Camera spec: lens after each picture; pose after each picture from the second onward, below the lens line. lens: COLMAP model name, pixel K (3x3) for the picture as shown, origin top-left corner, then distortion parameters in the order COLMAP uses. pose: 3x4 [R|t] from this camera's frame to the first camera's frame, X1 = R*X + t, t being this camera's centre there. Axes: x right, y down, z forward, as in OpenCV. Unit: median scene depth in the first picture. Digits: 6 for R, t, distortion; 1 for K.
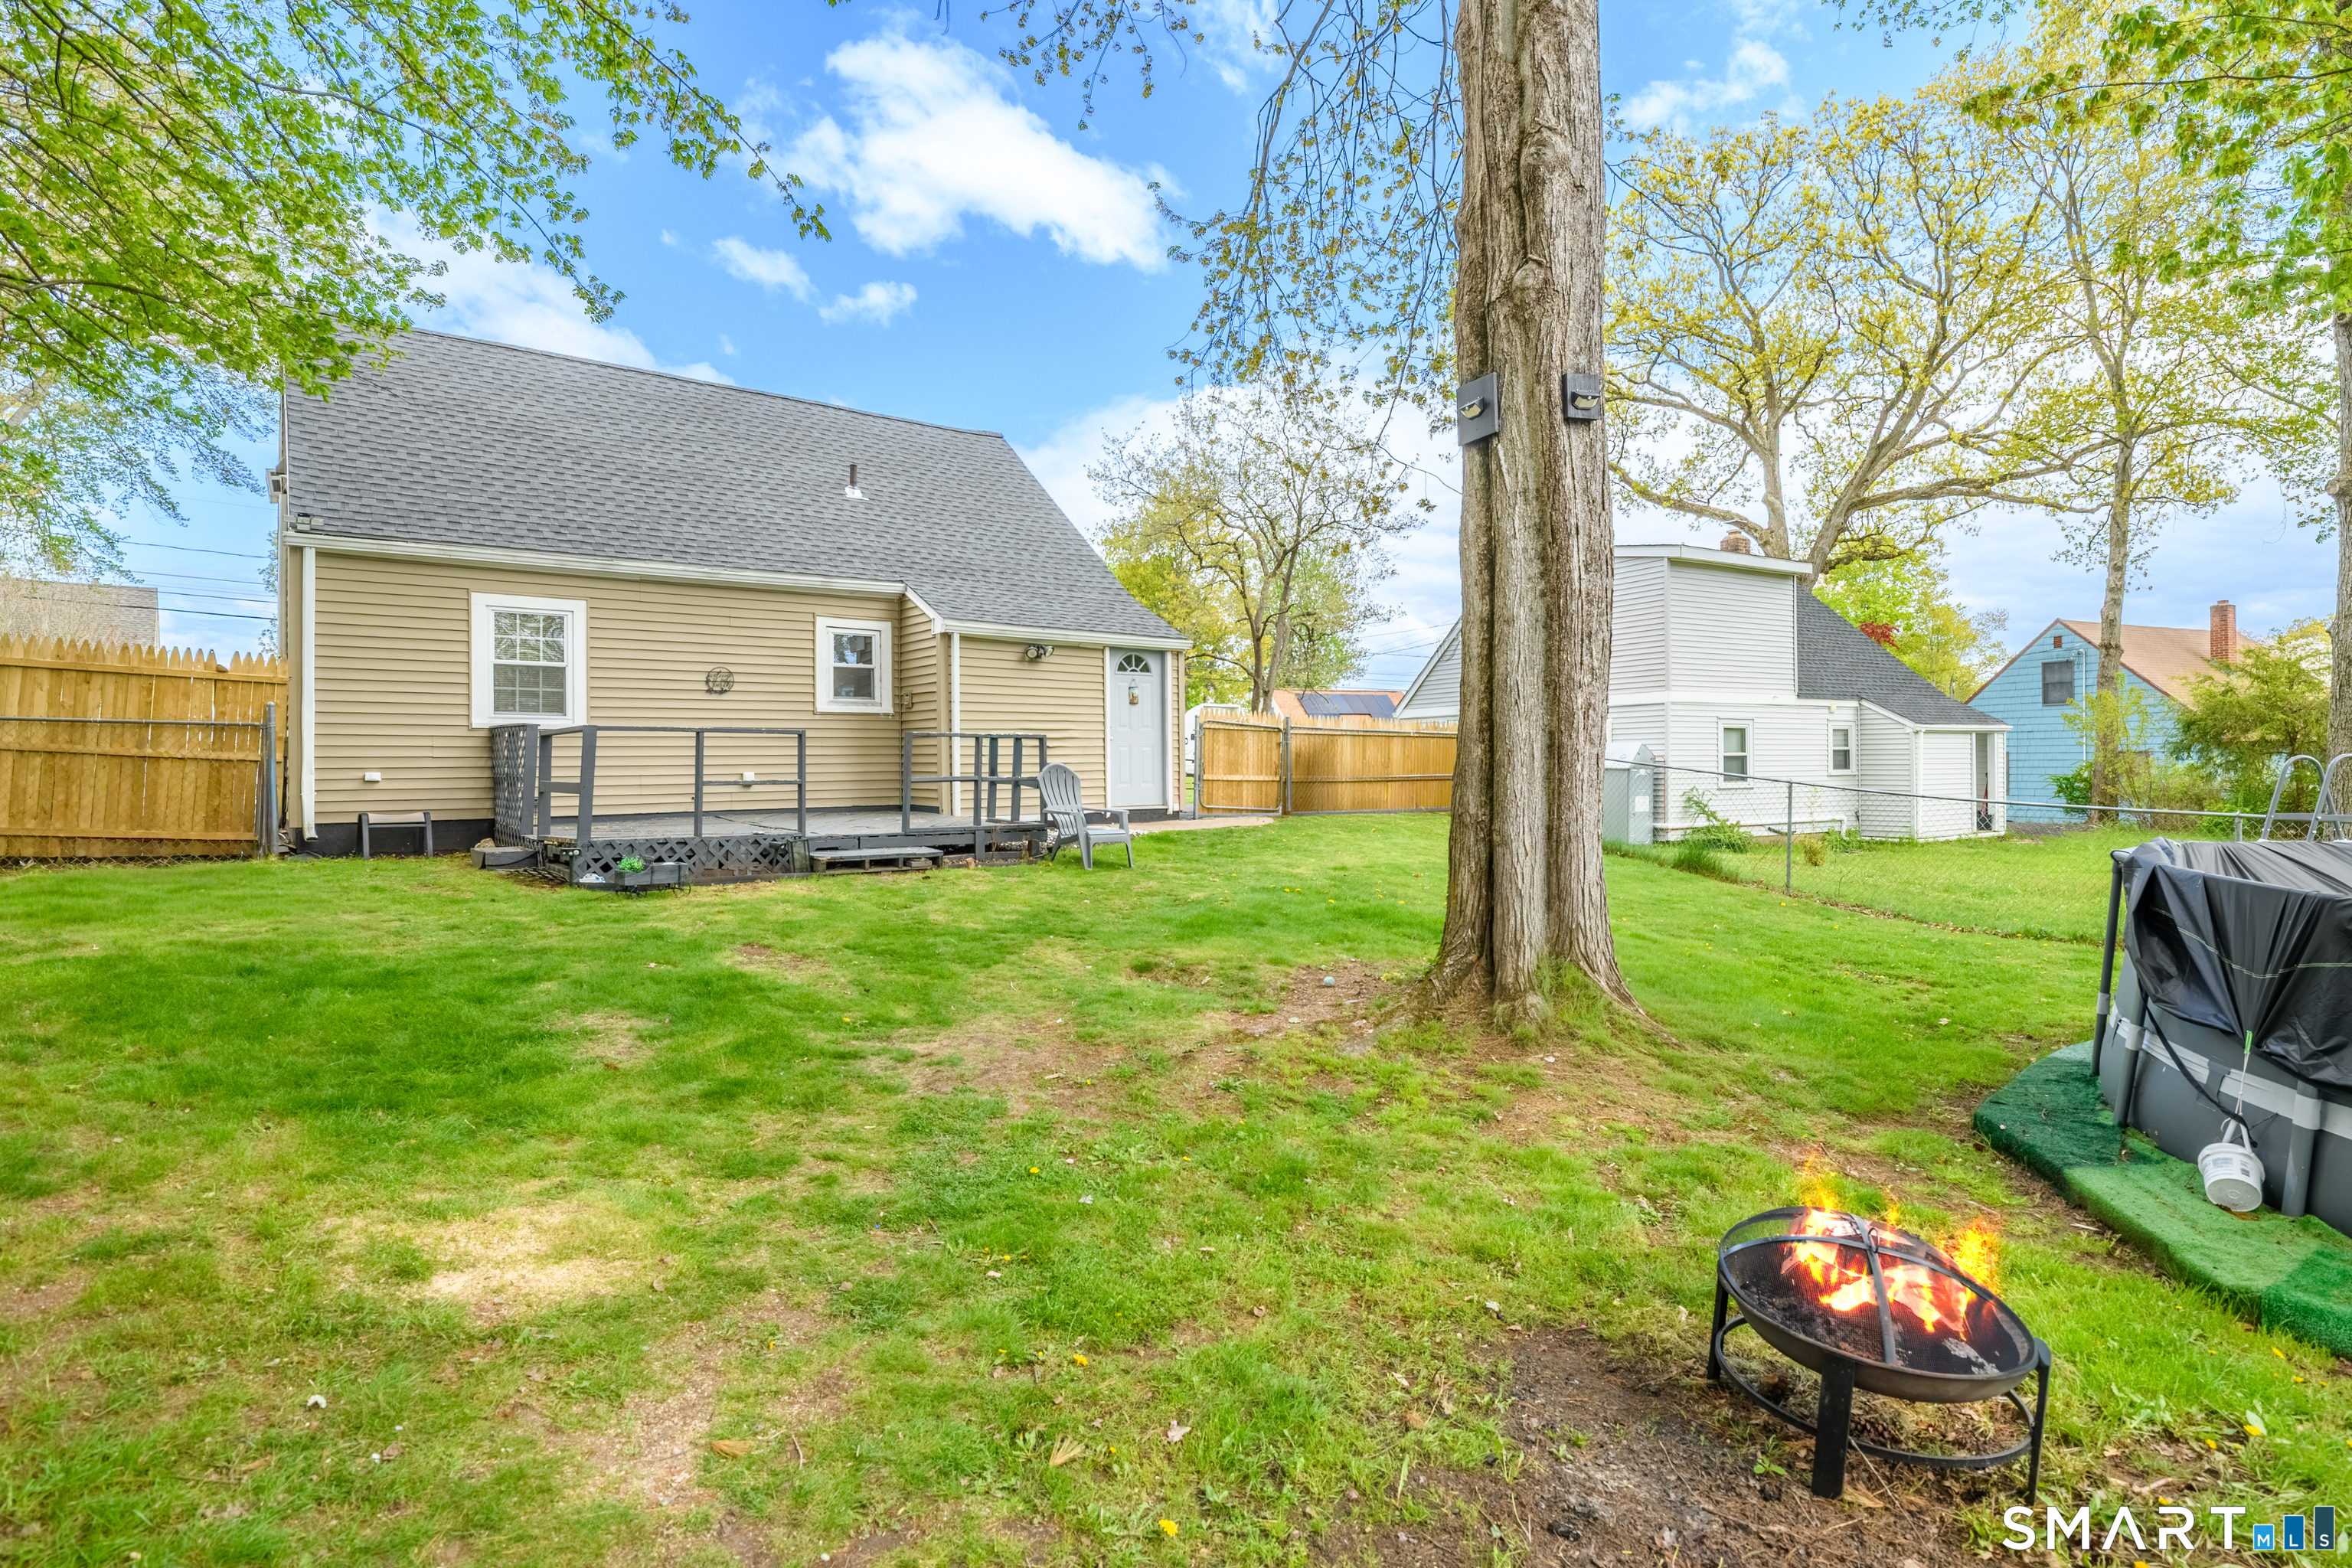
lens RADIAL K [[1137.0, 0, 1209.5], [0, 1137.0, 763.6], [0, 0, 1]] dist [-0.000244, -0.000169]
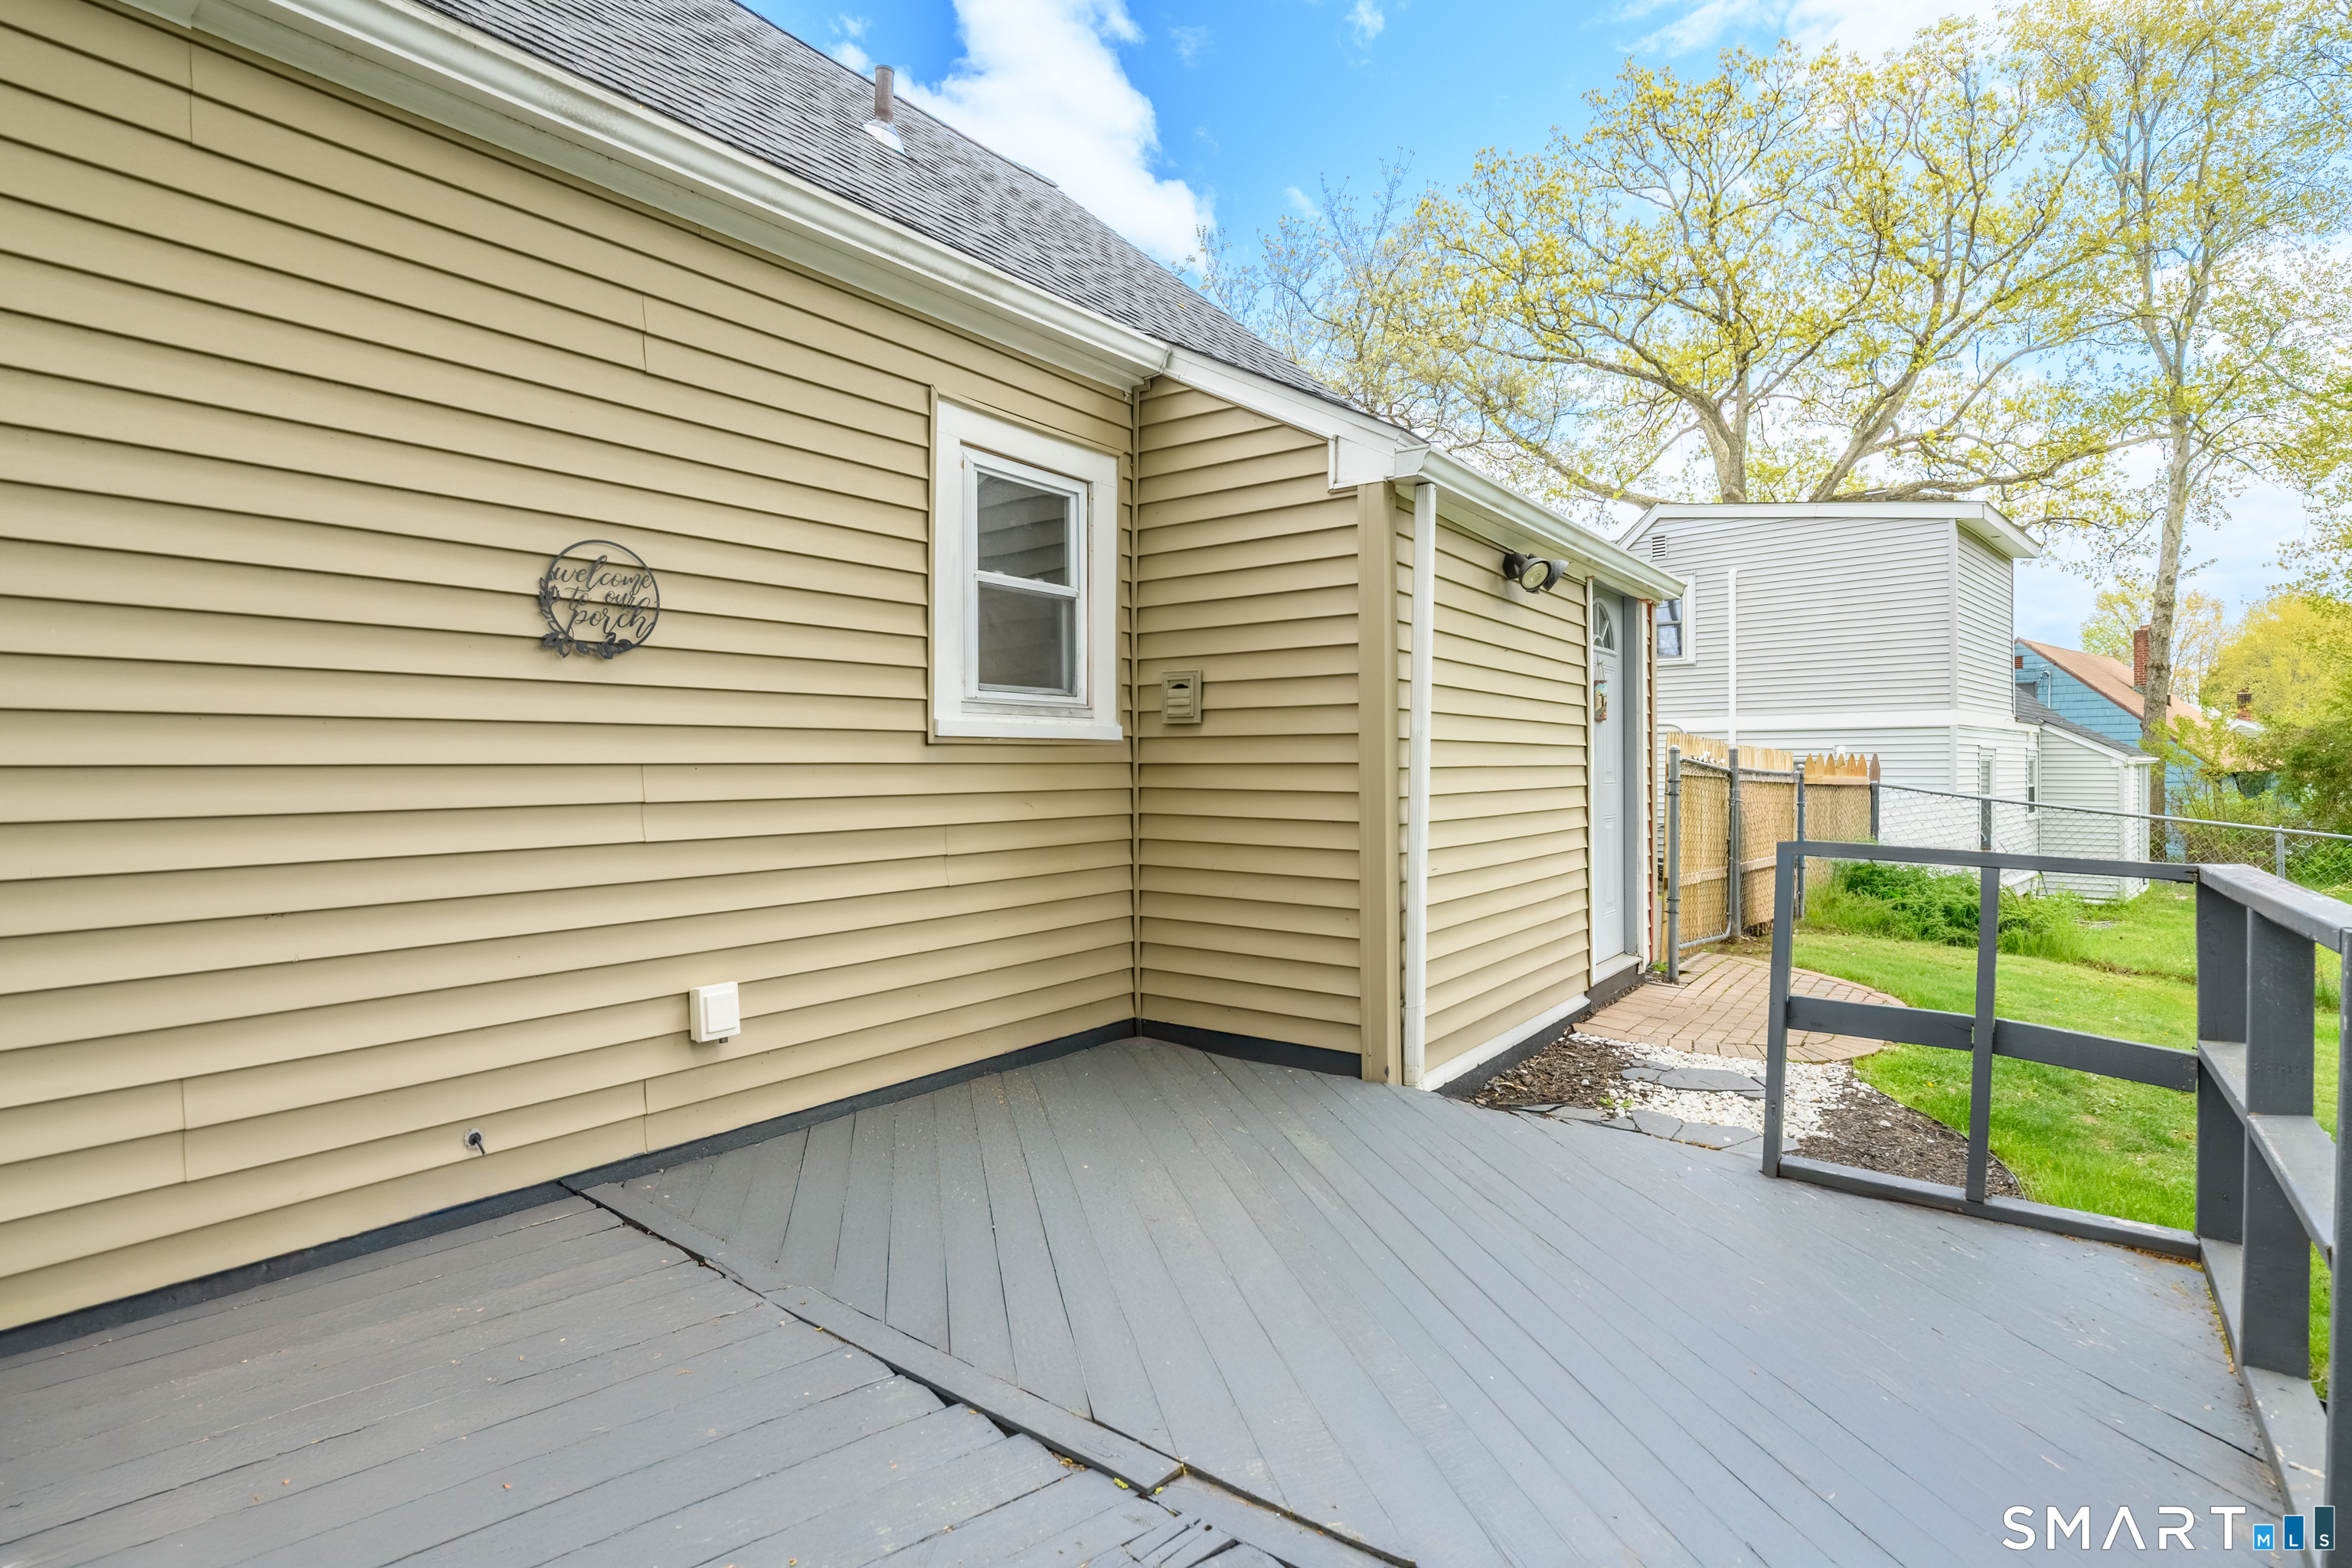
lens RADIAL K [[1137.0, 0, 1209.5], [0, 1137.0, 763.6], [0, 0, 1]] dist [-0.000244, -0.000169]
pose [[0.957034, 0.005922, 0.289916, -0.359716], [-0.004505, 0.999974, -0.005555, -0.037529], [-0.289941, 0.004010, 0.957036, 0.708566]]
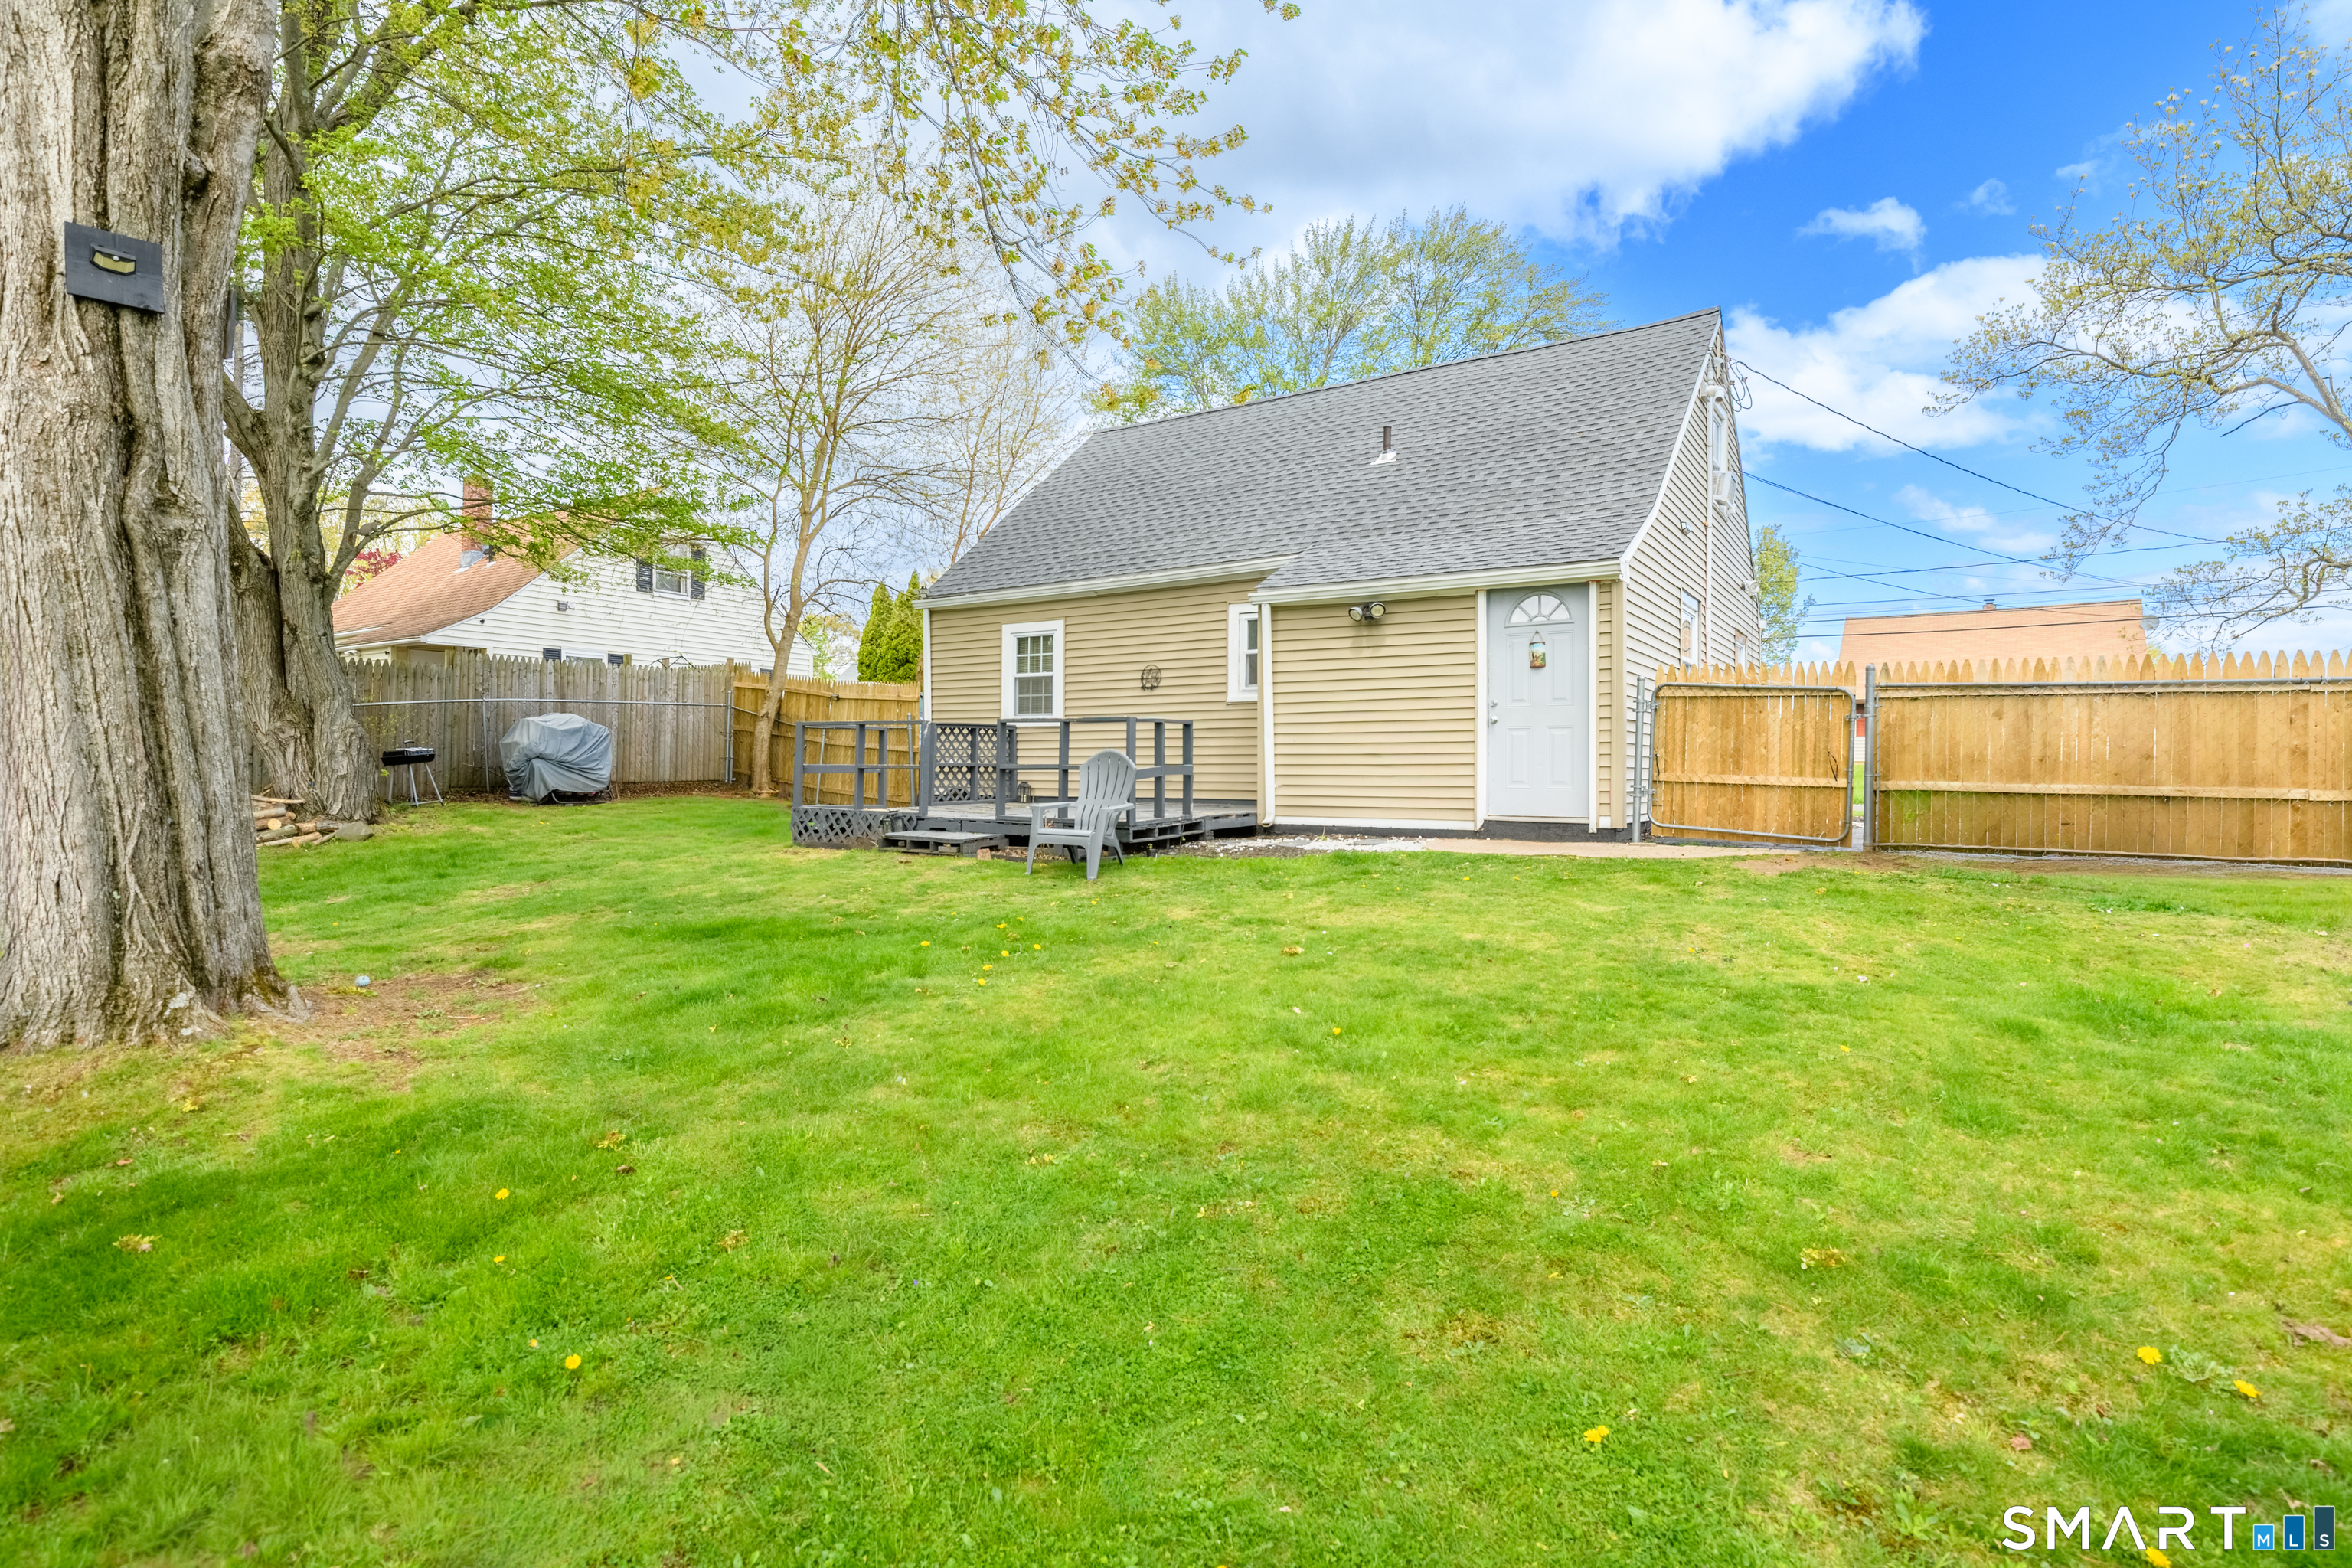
lens RADIAL K [[1137.0, 0, 1209.5], [0, 1137.0, 763.6], [0, 0, 1]] dist [-0.000244, -0.000169]
pose [[0.358932, 0.003429, -0.933357, 0.561692], [-0.006140, 0.999980, 0.001312, 0.006457], [0.933343, 0.005260, 0.358946, 0.629849]]
